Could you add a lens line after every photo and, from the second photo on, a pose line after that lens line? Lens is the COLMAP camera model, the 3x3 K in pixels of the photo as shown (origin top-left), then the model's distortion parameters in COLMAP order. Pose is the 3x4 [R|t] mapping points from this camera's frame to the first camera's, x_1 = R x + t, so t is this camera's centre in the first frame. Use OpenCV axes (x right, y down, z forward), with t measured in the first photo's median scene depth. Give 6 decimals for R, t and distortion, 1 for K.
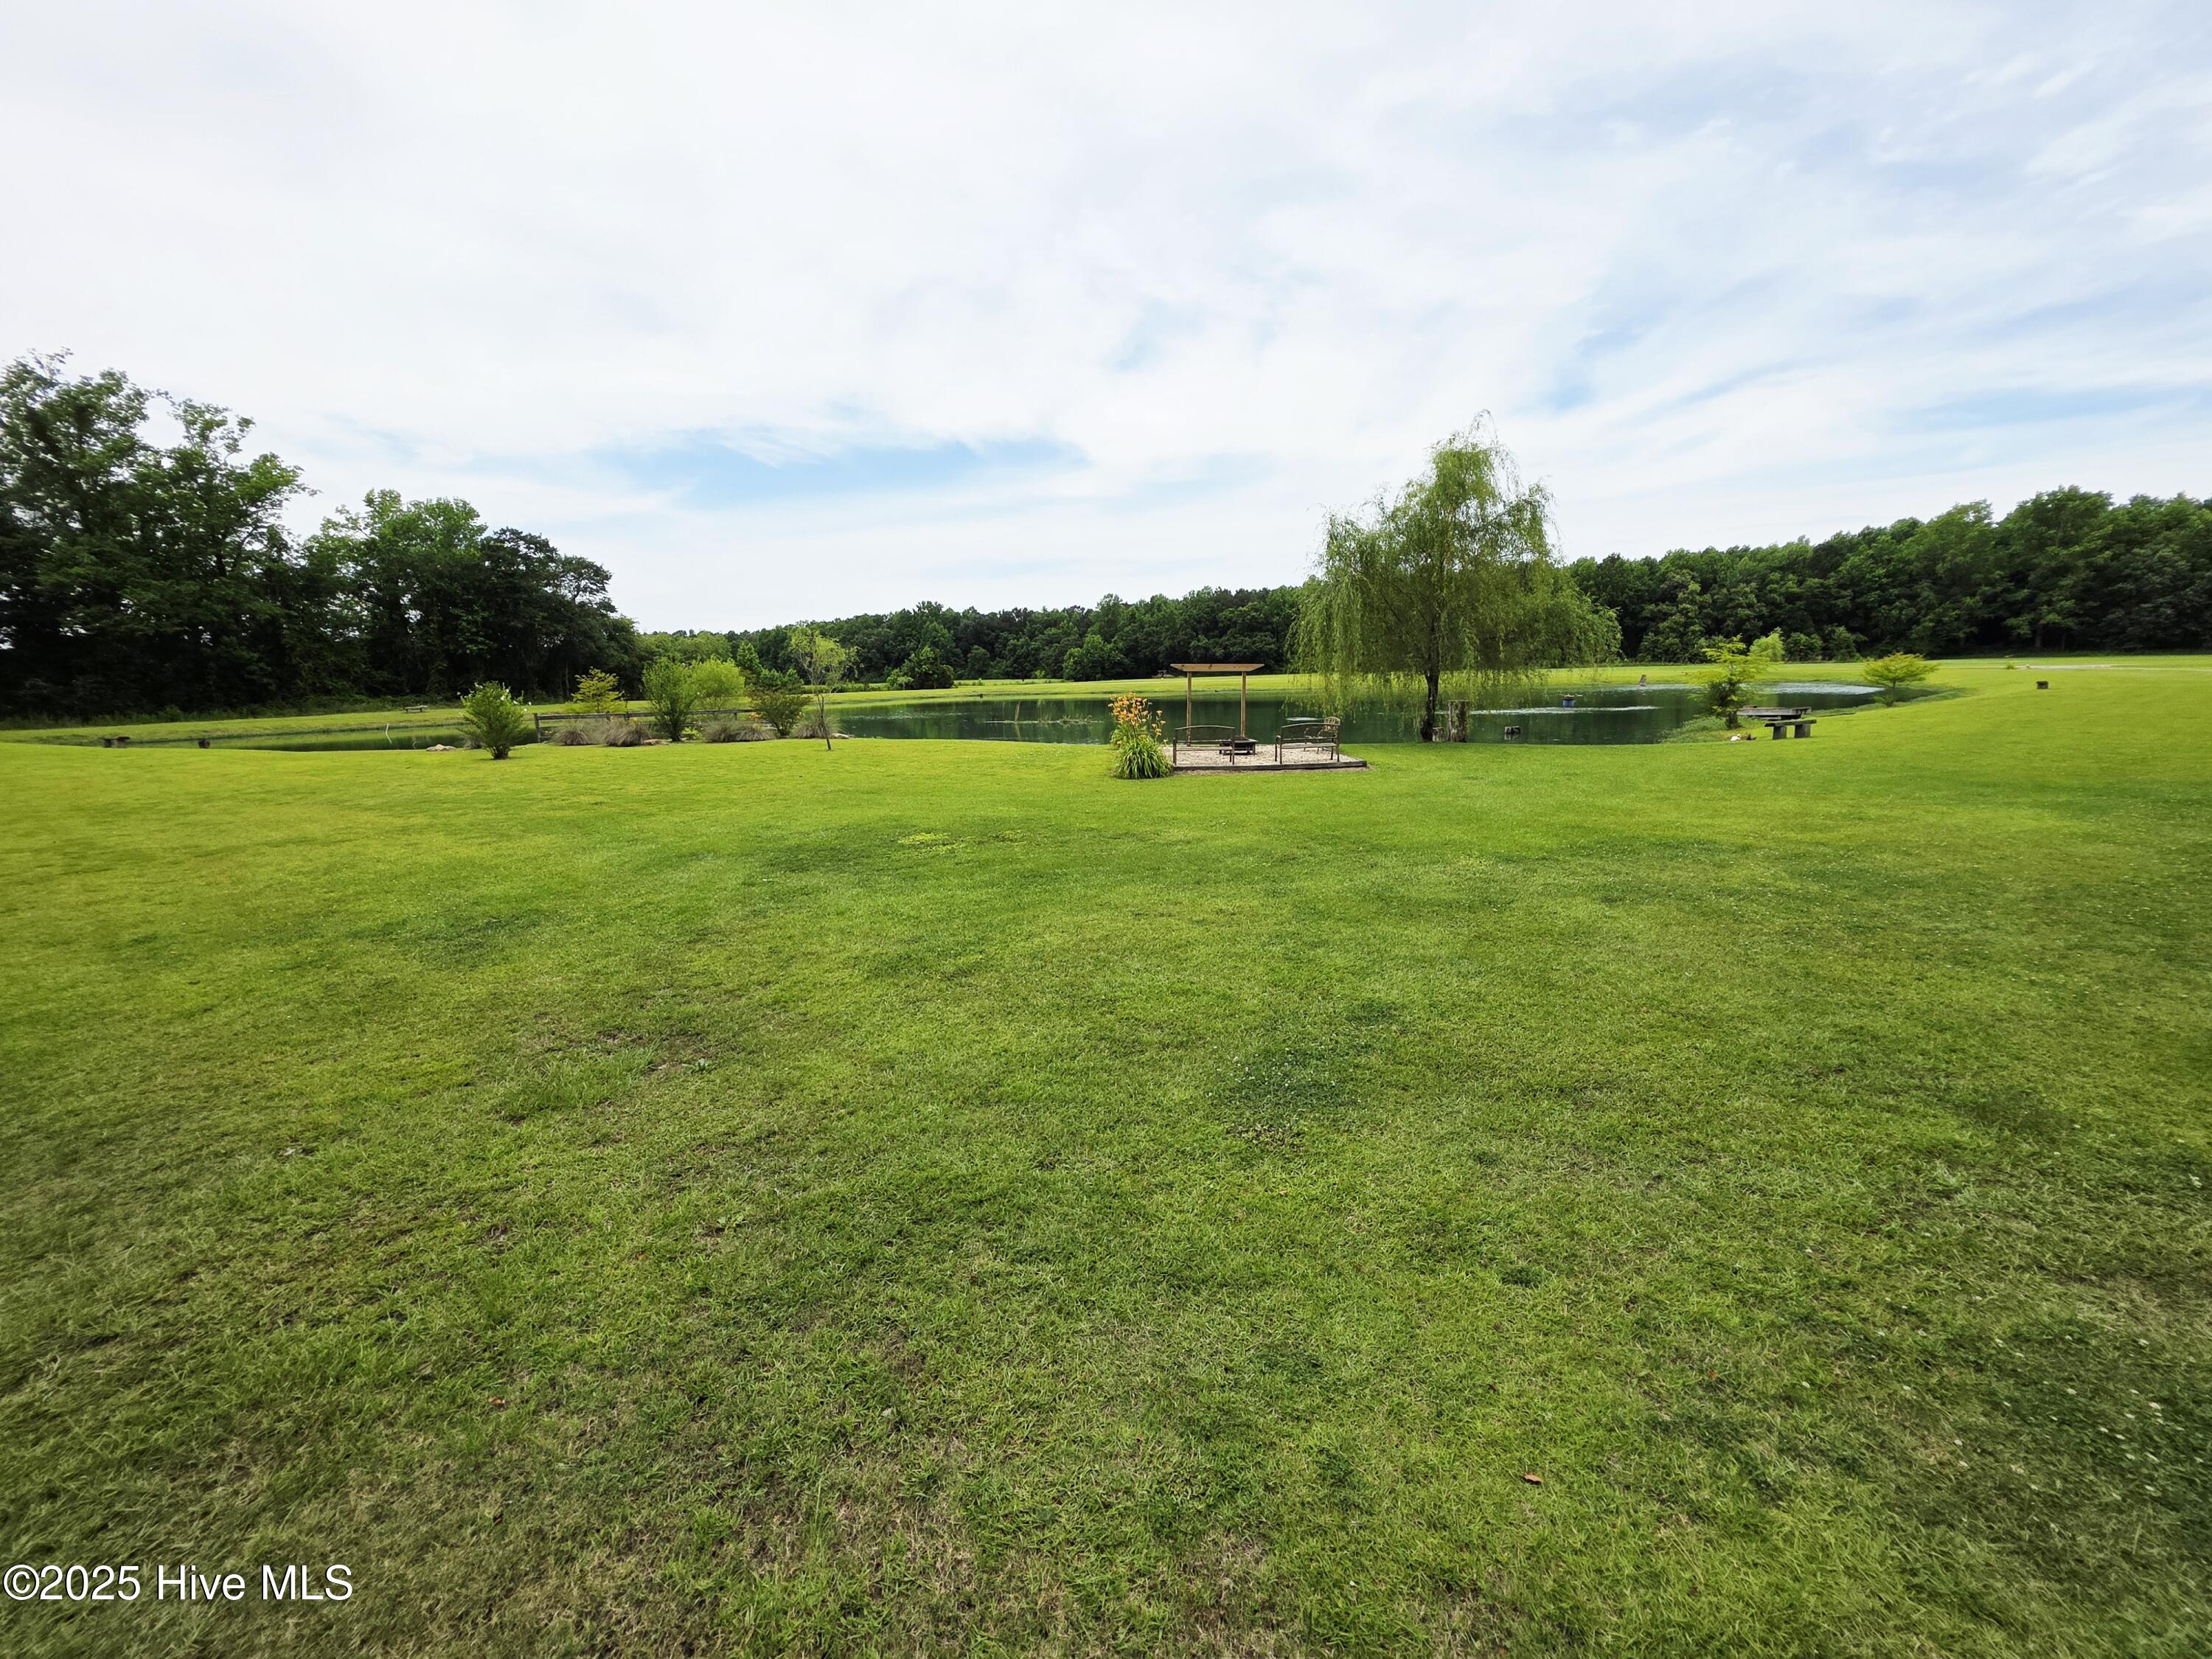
lens RADIAL K [[889.8, 0, 1096.9], [0, 889.8, 831.8], [0, 0, 1]] dist [0.002077, 0.000435]
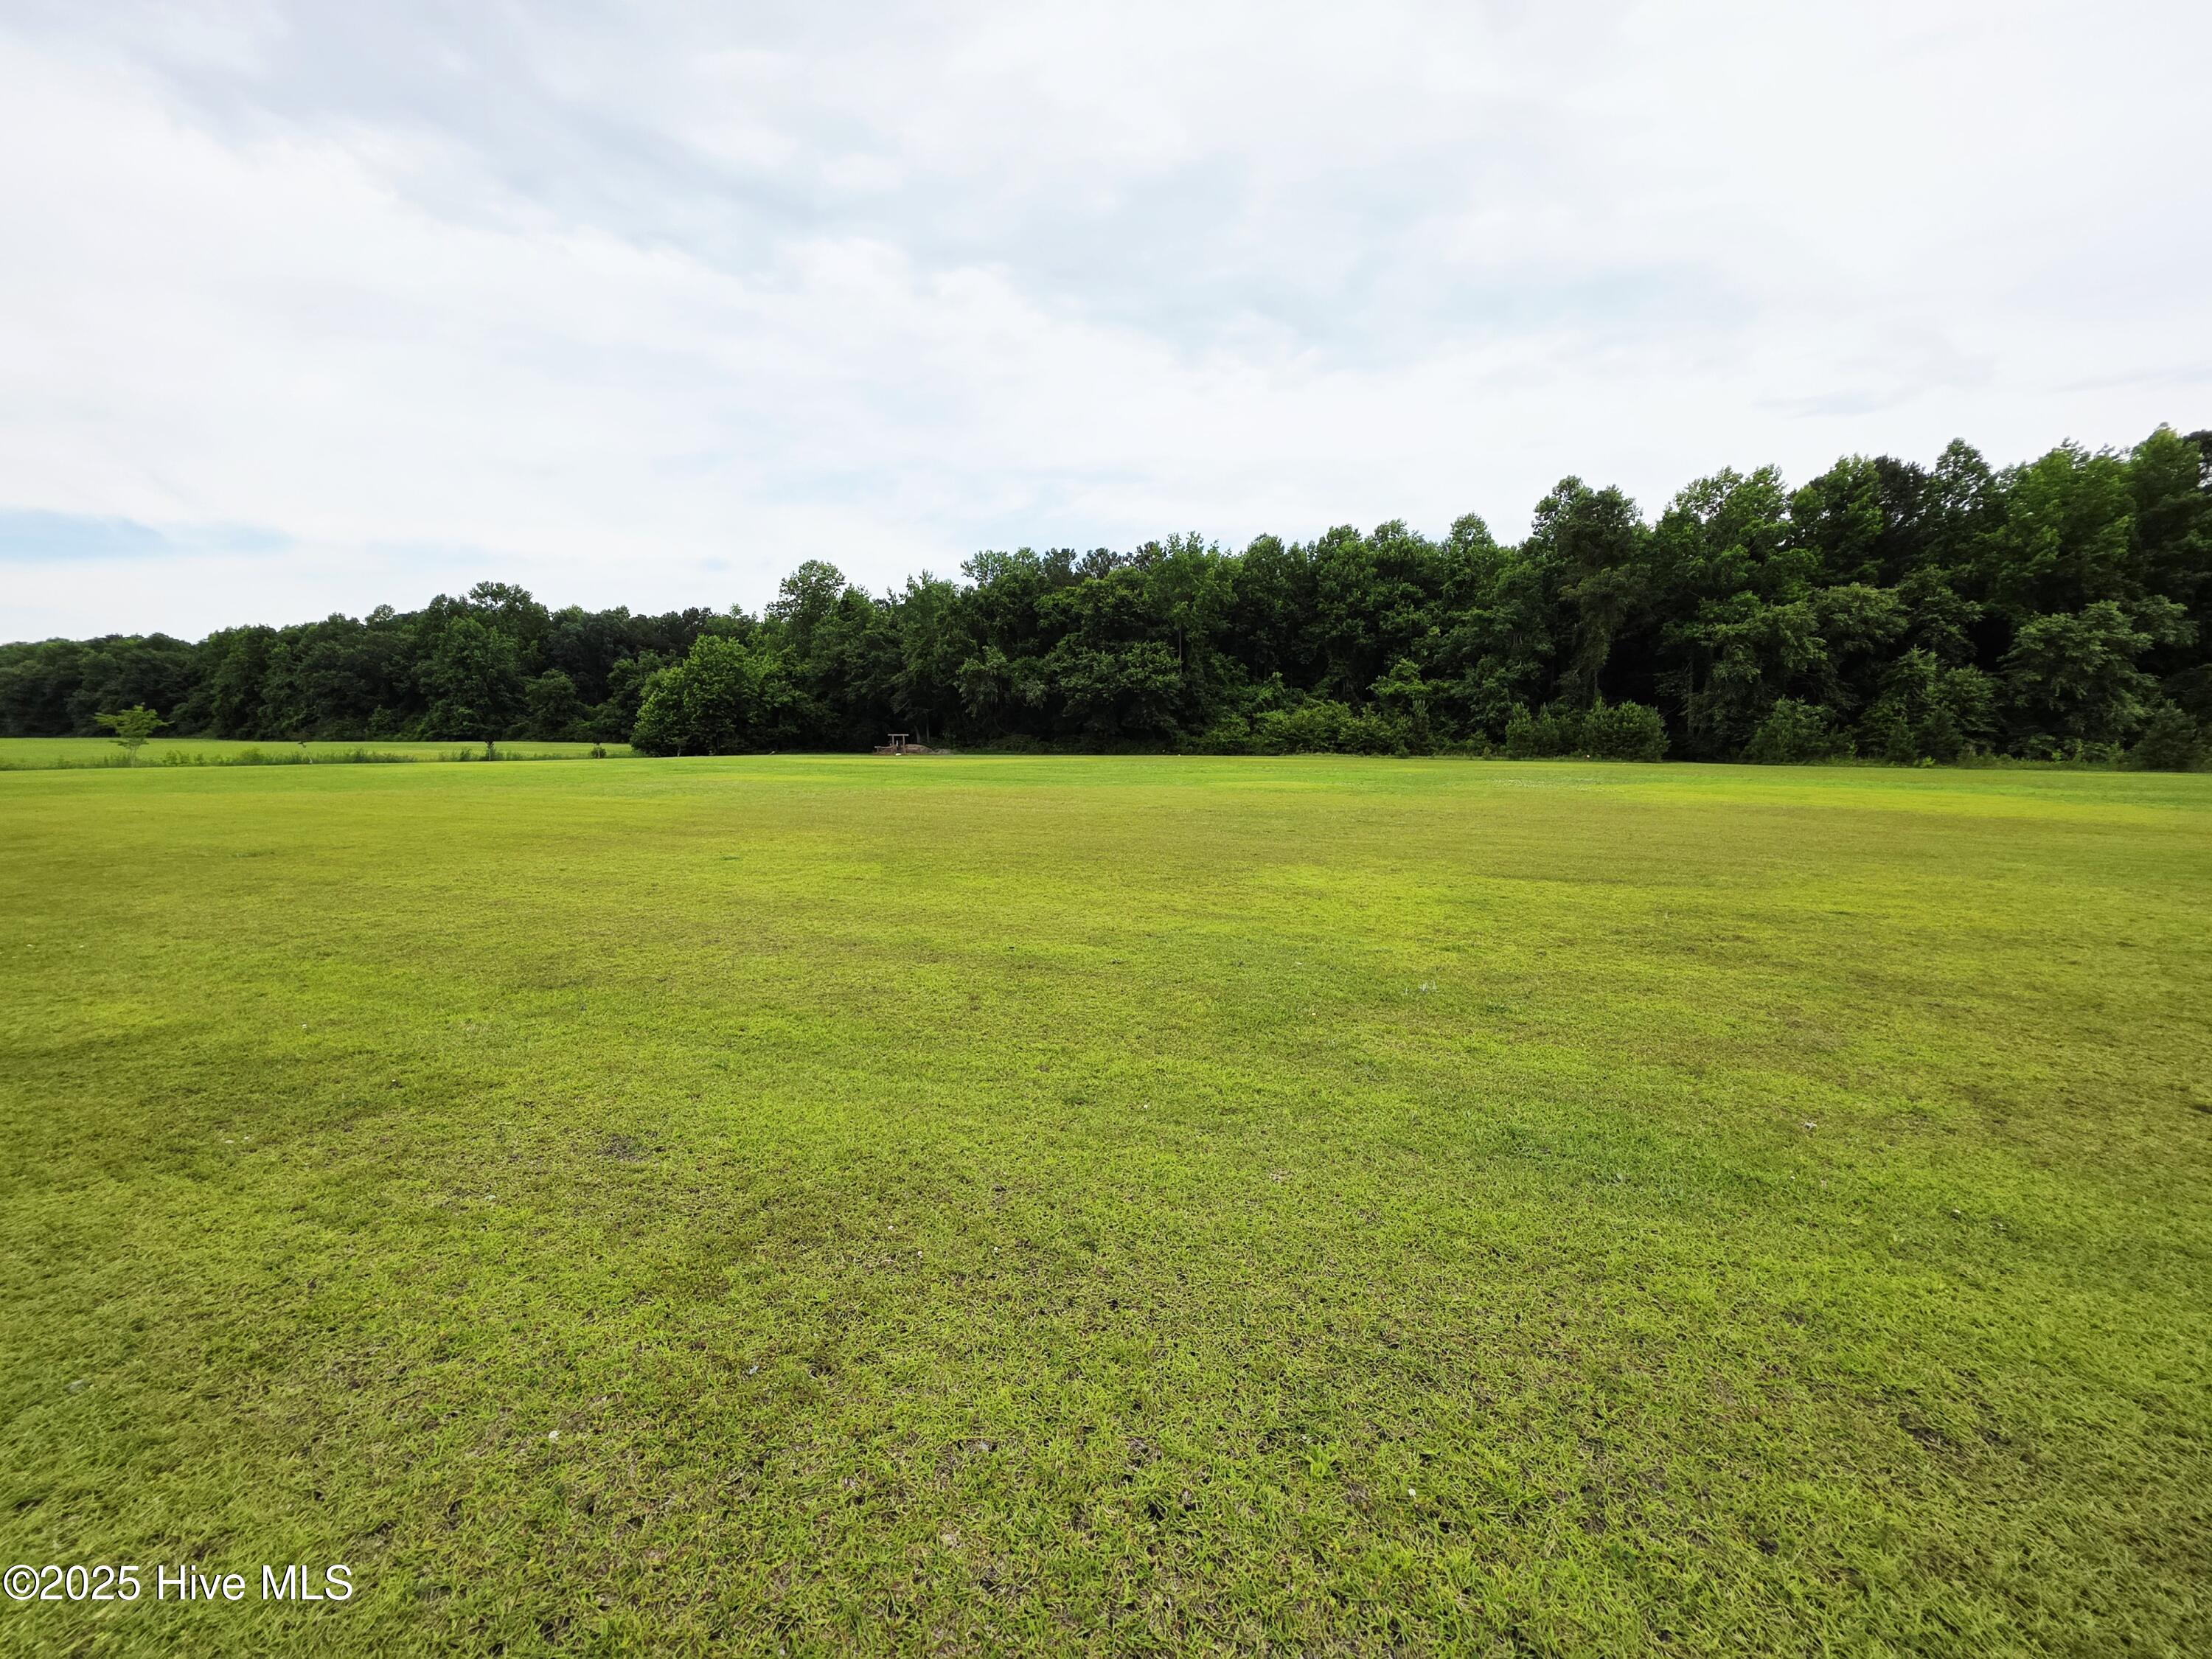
lens RADIAL K [[889.8, 0, 1106.8], [0, 889.8, 811.7], [0, 0, 1]] dist [0.002077, 0.000435]
pose [[0.992748, 0.025693, 0.117440, 1.514195], [-0.013912, 0.994884, -0.100058, -1.365045], [-0.119410, 0.097699, 0.988026, 7.576416]]
